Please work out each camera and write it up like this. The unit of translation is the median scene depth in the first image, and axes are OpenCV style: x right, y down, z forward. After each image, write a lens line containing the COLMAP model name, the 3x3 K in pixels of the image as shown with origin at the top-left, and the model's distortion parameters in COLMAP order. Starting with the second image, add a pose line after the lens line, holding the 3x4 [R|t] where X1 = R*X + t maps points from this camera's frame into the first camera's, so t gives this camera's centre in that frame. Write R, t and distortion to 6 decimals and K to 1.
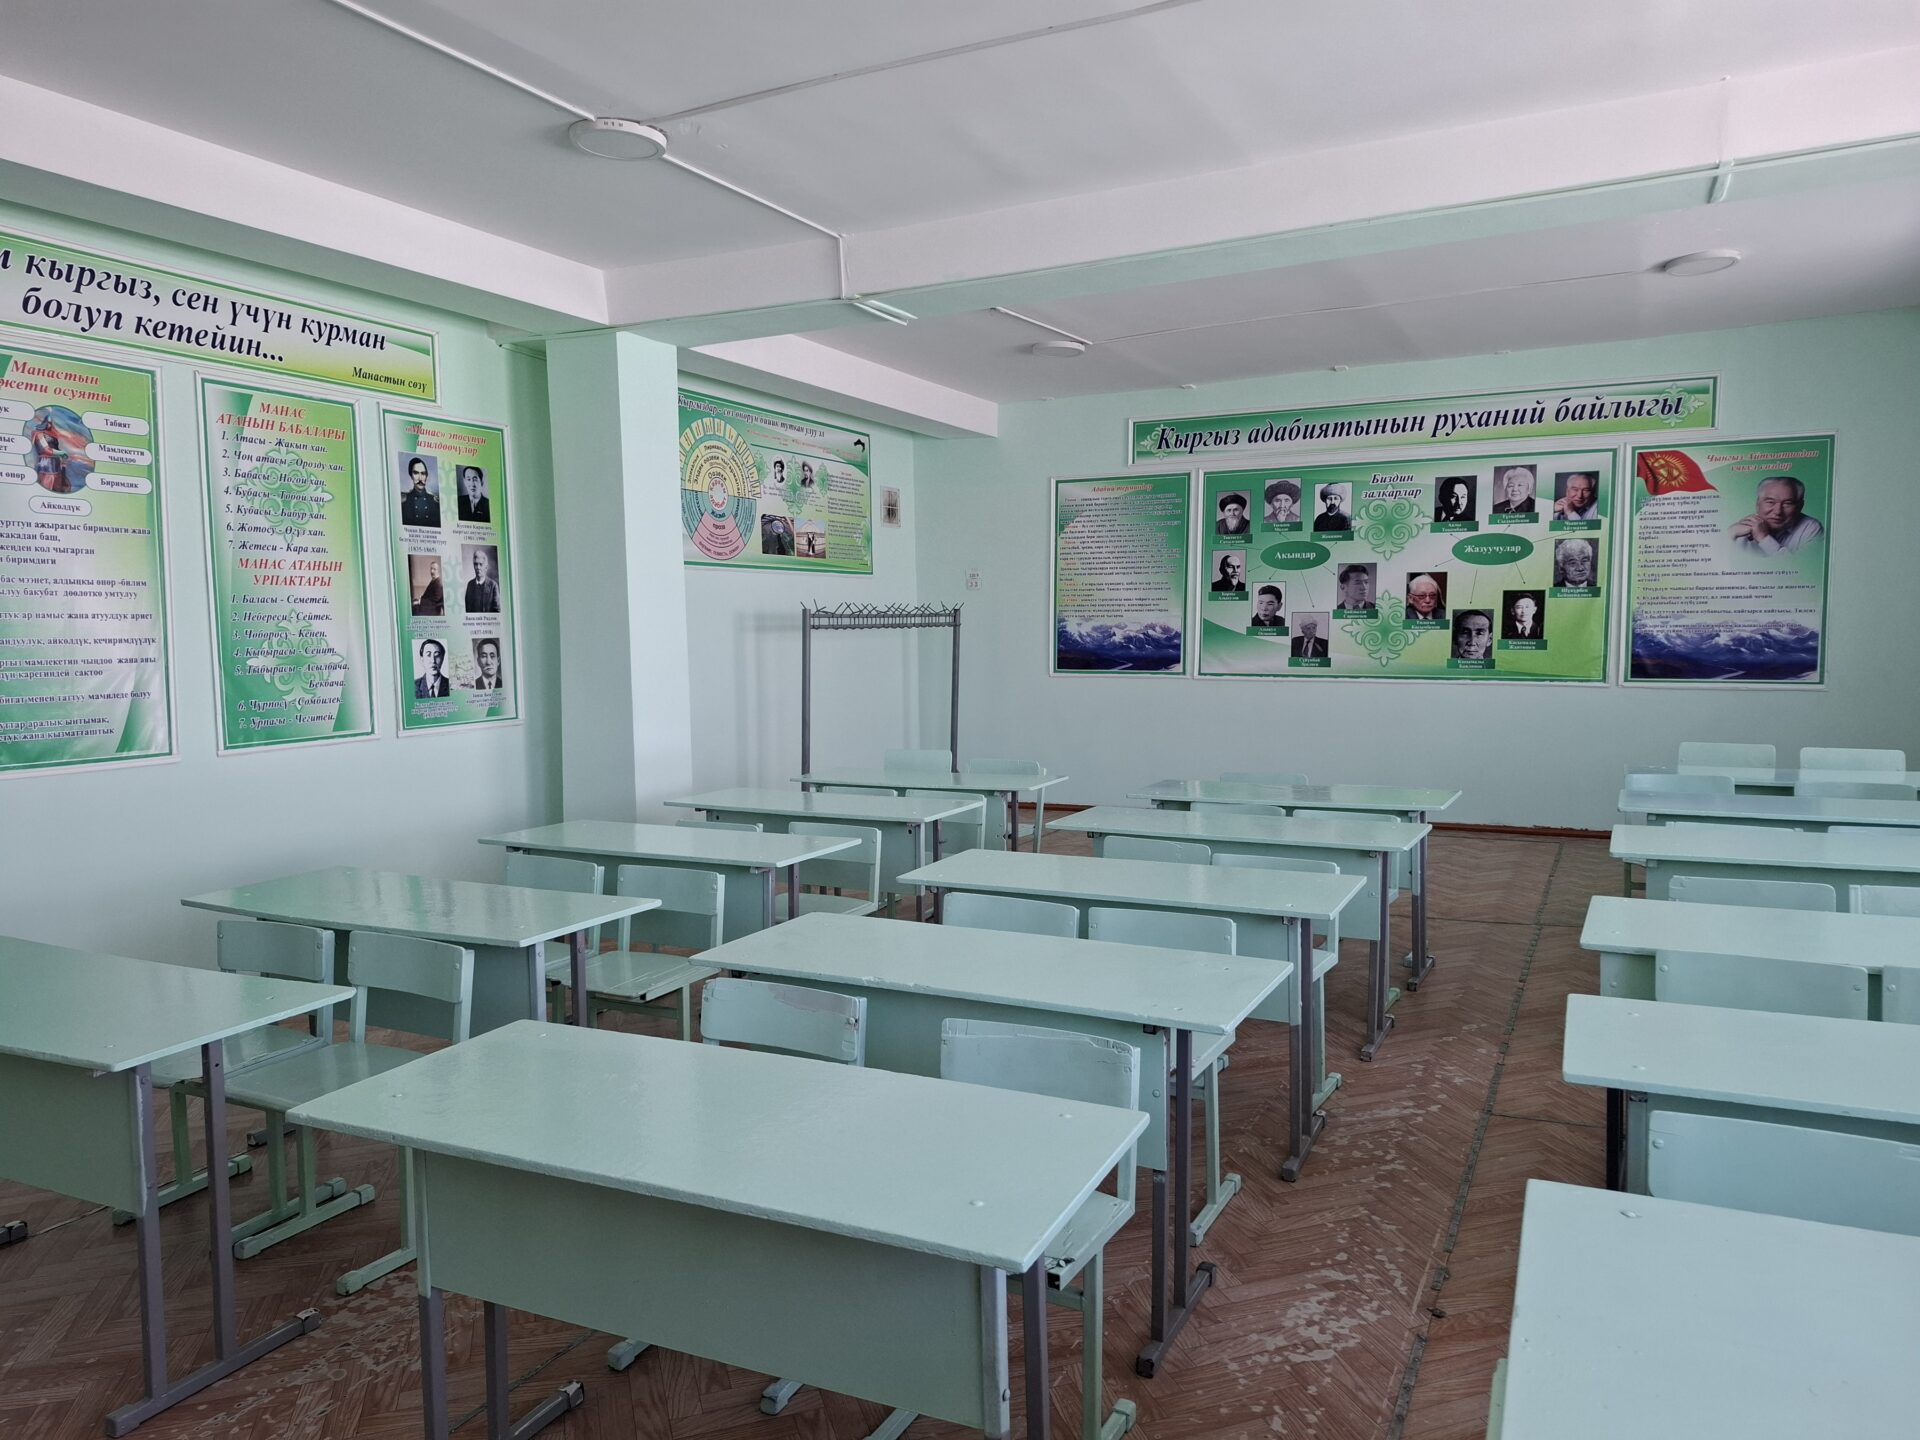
lens RADIAL K [[1334.3, 0, 945.6], [0, 1334.3, 722.9], [0, 0, 1]] dist [0.078796, -0.094981]
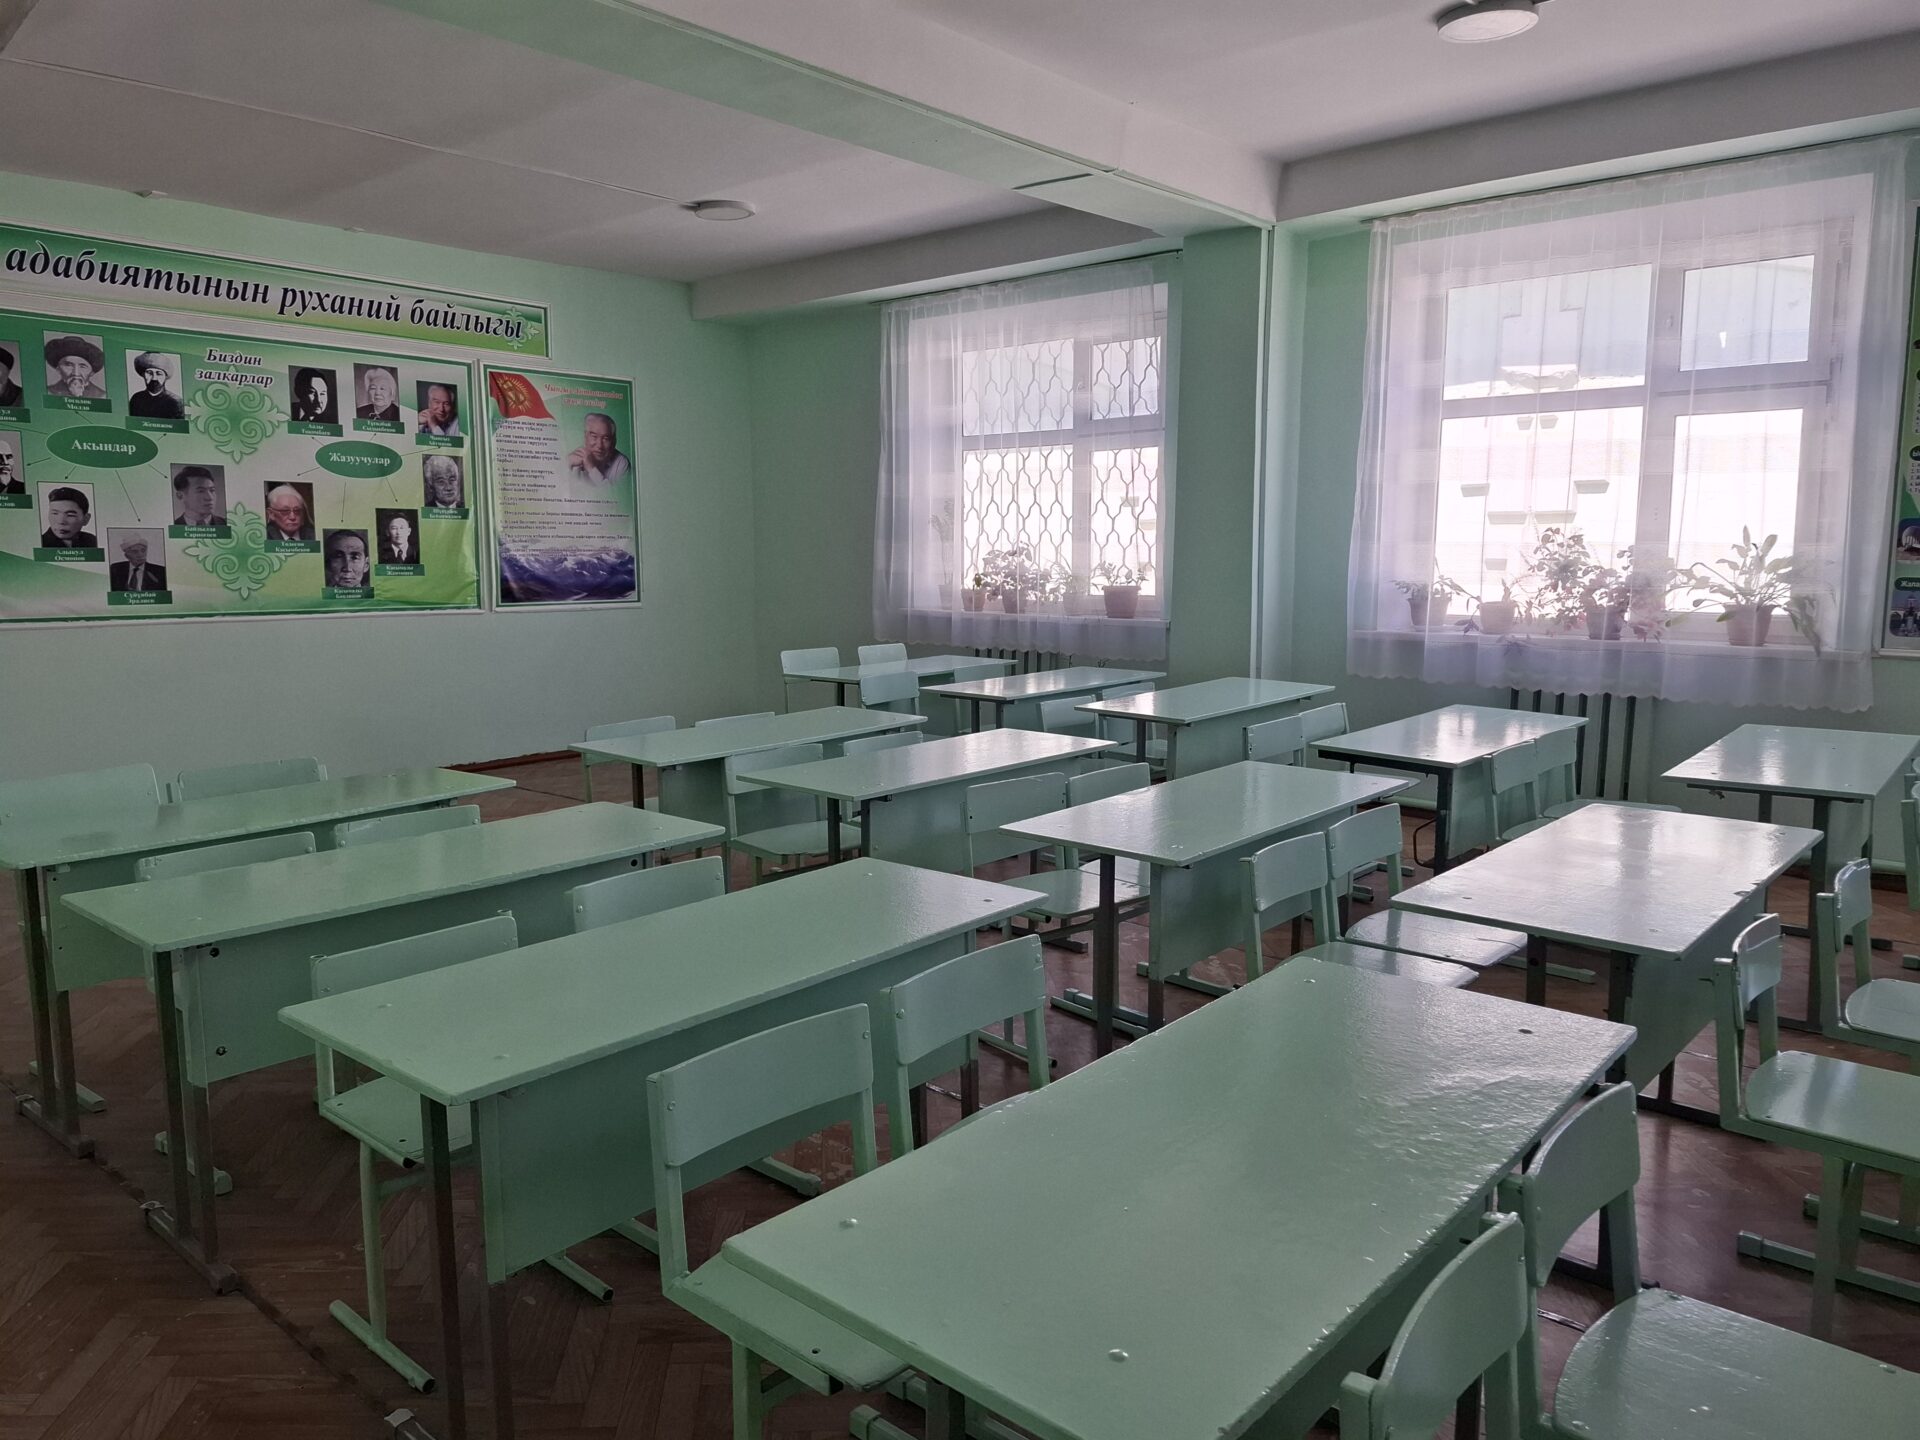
lens RADIAL K [[1334.3, 0, 963.2], [0, 1334.3, 704.7], [0, 0, 1]] dist [0.078796, -0.094981]
pose [[0.242702, -0.107198, 0.964160, -0.384222], [0.072705, 0.993091, 0.092112, -0.026503], [-0.967372, 0.047744, 0.248819, 0.453294]]
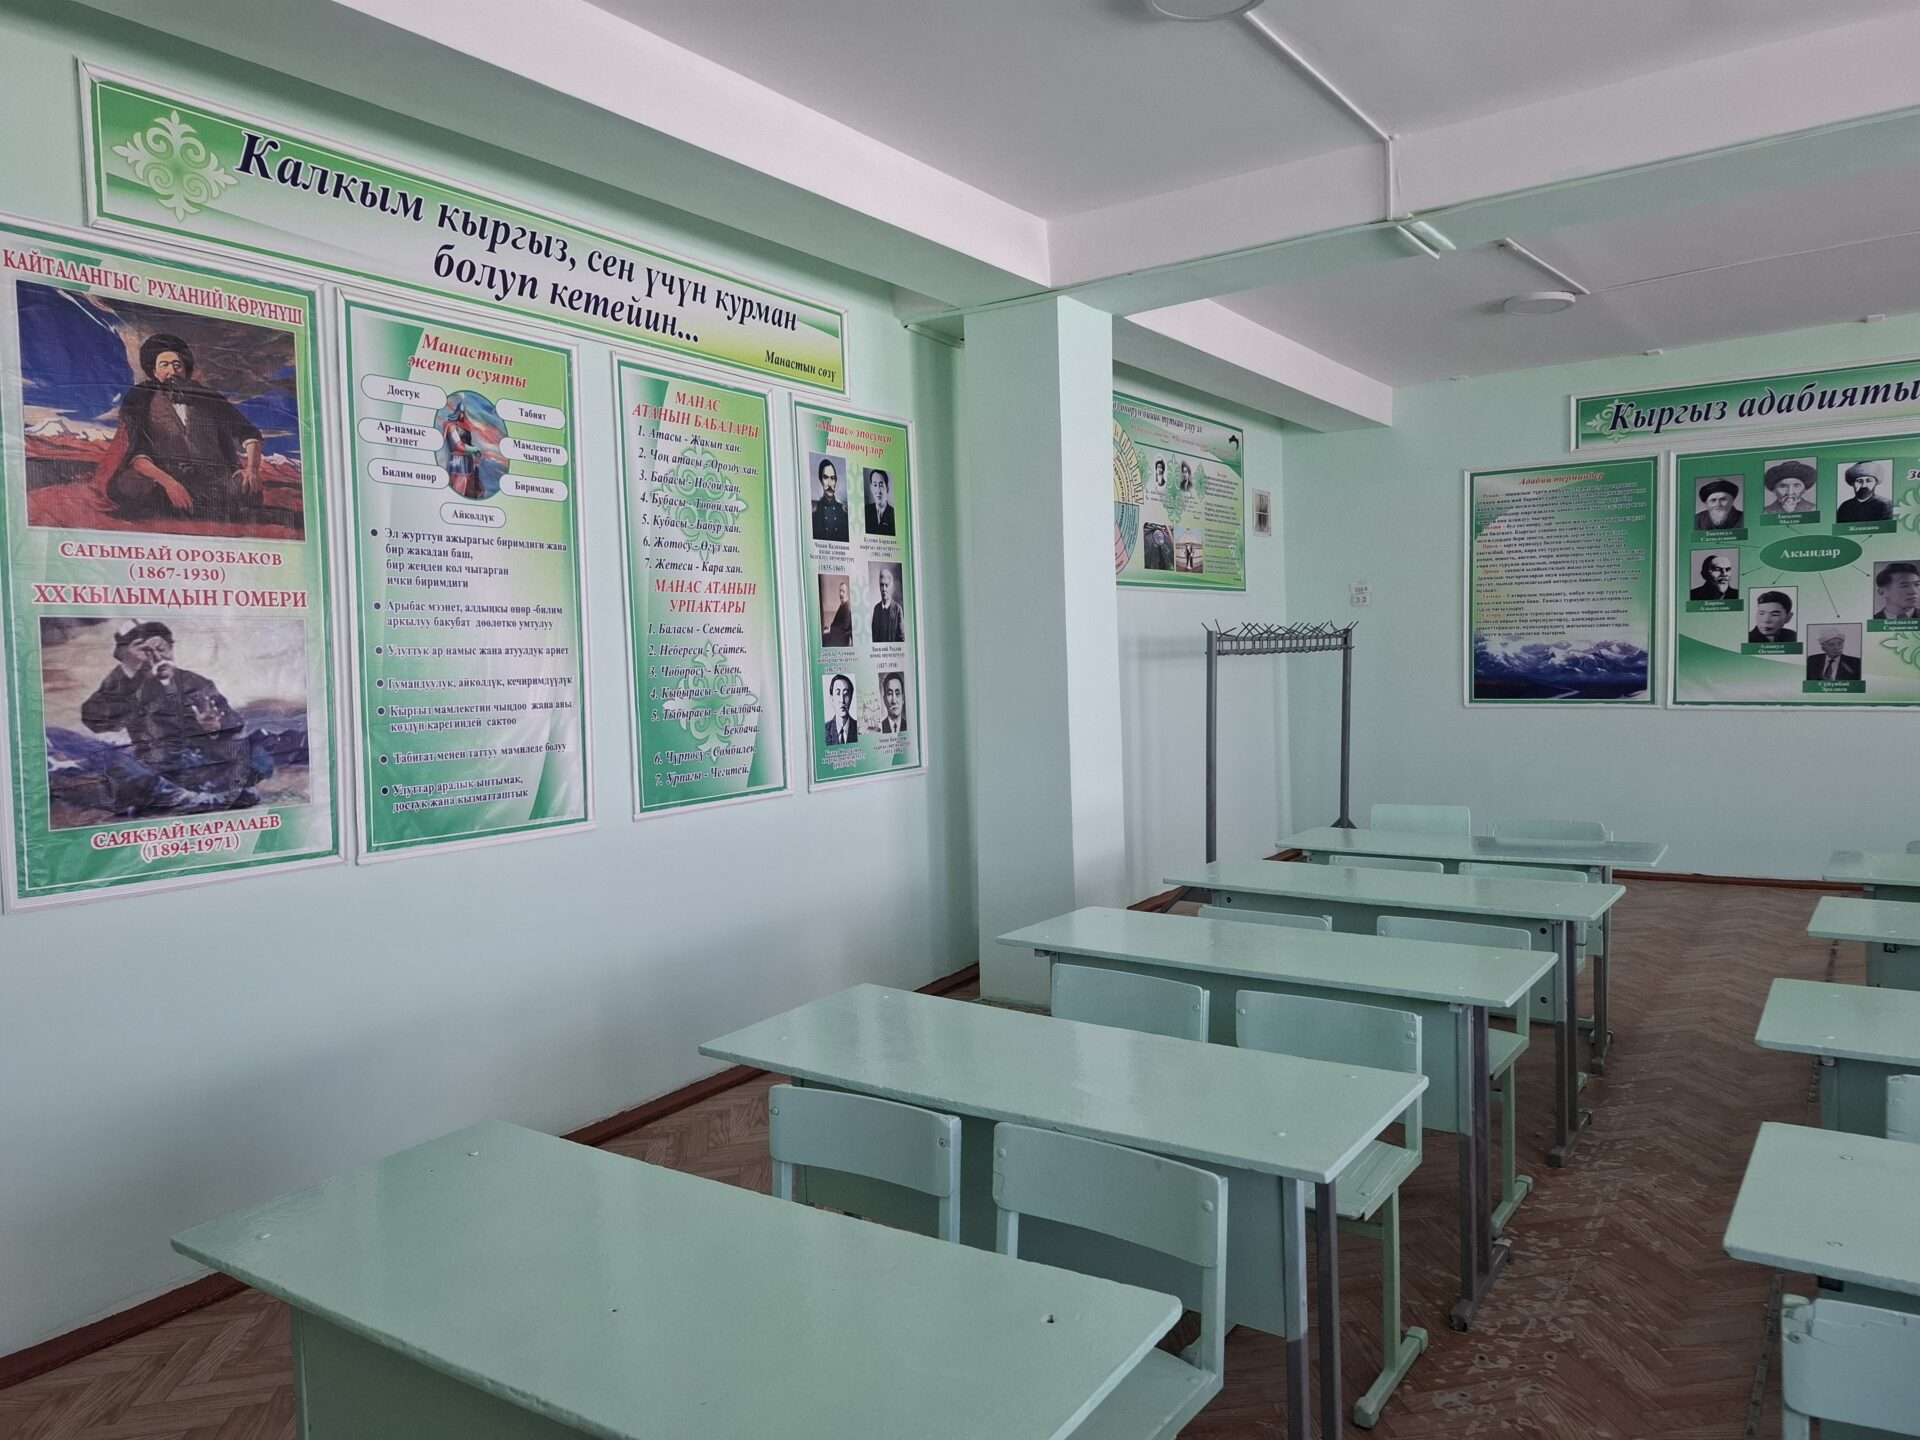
lens RADIAL K [[1334.3, 0, 943.4], [0, 1334.3, 705.7], [0, 0, 1]] dist [0.078796, -0.094981]
pose [[0.989992, -0.011580, -0.140648, -0.159948], [0.006622, 0.999342, -0.035667, -0.009943], [0.140968, 0.034379, 0.989417, 0.151624]]
